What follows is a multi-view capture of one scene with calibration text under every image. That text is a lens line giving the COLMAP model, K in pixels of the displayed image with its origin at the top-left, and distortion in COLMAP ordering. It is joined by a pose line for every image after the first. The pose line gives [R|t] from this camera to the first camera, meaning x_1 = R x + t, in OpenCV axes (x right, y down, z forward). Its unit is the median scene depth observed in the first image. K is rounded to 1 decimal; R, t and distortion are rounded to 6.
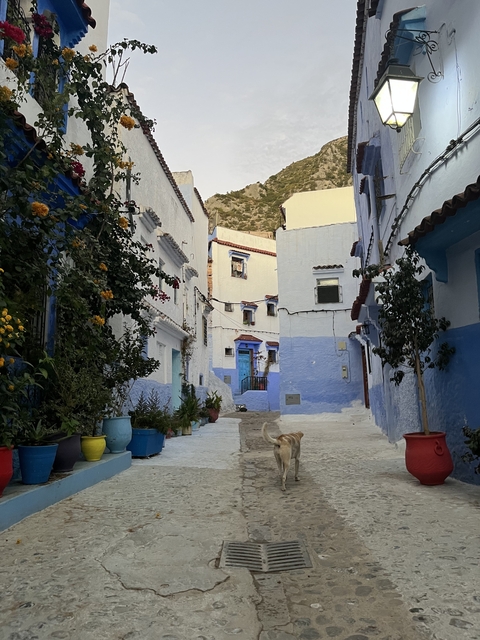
lens RADIAL K [[443.3, 0, 240.0], [0, 443.3, 320.0], [0, 0, 1]] dist [0.063250, -0.074443]
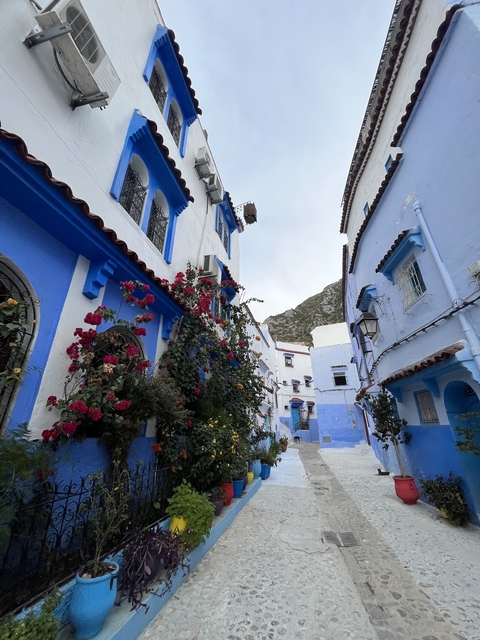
lens RADIAL K [[248.8, 0, 240.0], [0, 248.8, 320.0], [0, 0, 1]] dist [-0.000856, -0.000331]
pose [[0.986796, -0.057626, -0.151373, -0.061986], [0.024090, 0.976392, -0.214659, -0.110351], [0.160169, 0.208178, 0.964887, -0.197324]]
